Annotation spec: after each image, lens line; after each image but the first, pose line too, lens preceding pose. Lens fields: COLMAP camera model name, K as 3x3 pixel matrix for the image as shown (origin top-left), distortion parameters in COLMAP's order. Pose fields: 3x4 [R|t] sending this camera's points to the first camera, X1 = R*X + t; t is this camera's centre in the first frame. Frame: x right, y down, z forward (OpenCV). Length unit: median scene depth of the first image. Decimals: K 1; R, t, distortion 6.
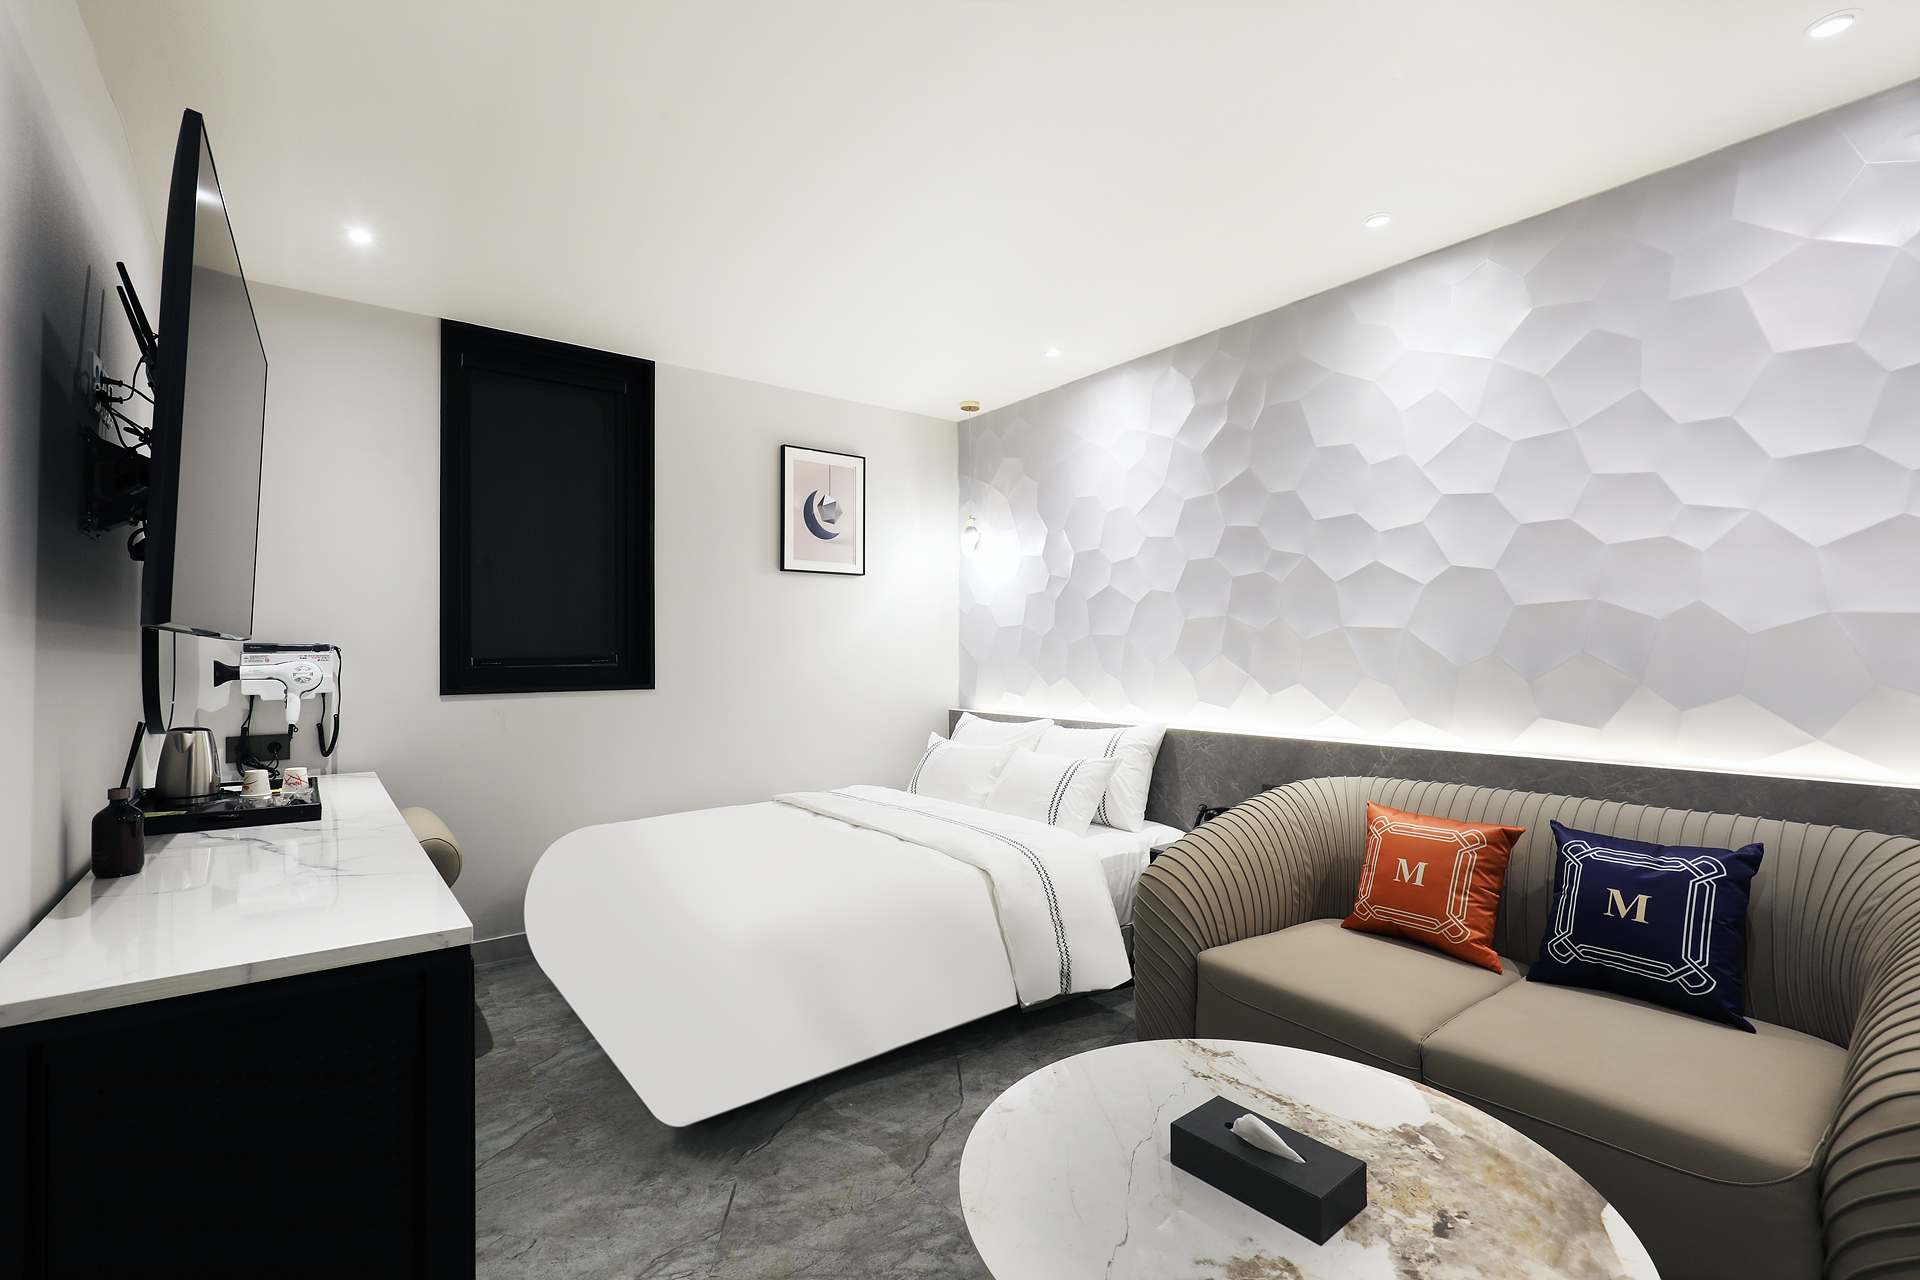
lens RADIAL K [[866.6, 0, 965.1], [0, 866.6, 643.6], [0, 0, 1]] dist [0.001922, -0.000013]
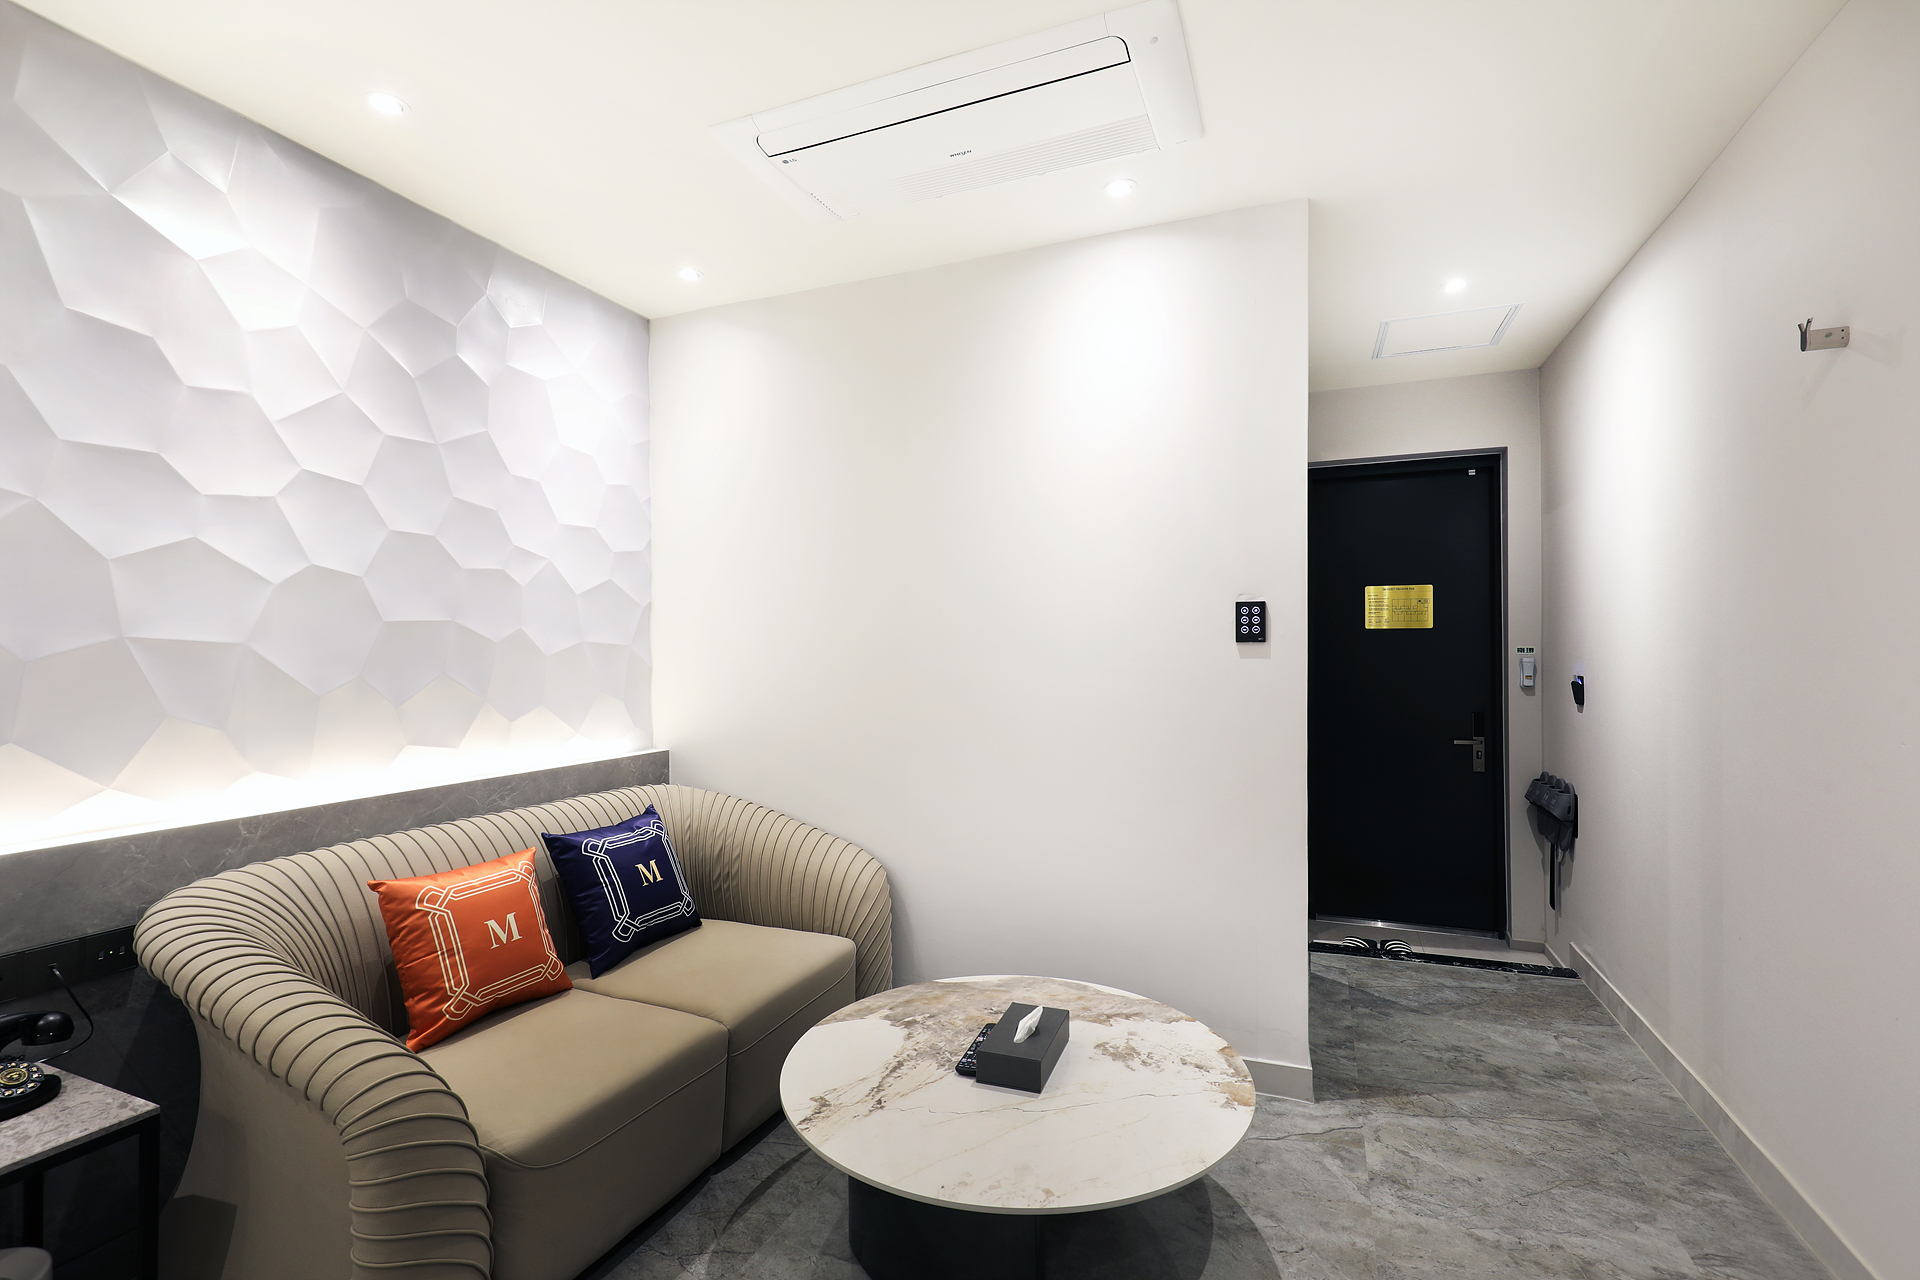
lens RADIAL K [[866.6, 0, 965.1], [0, 866.6, 643.6], [0, 0, 1]] dist [0.001922, -0.000013]
pose [[-0.510296, 0.013583, 0.859892, -0.470615], [-0.003947, 0.999828, -0.018135, -0.008608], [-0.859990, -0.012648, -0.510154, 1.052065]]
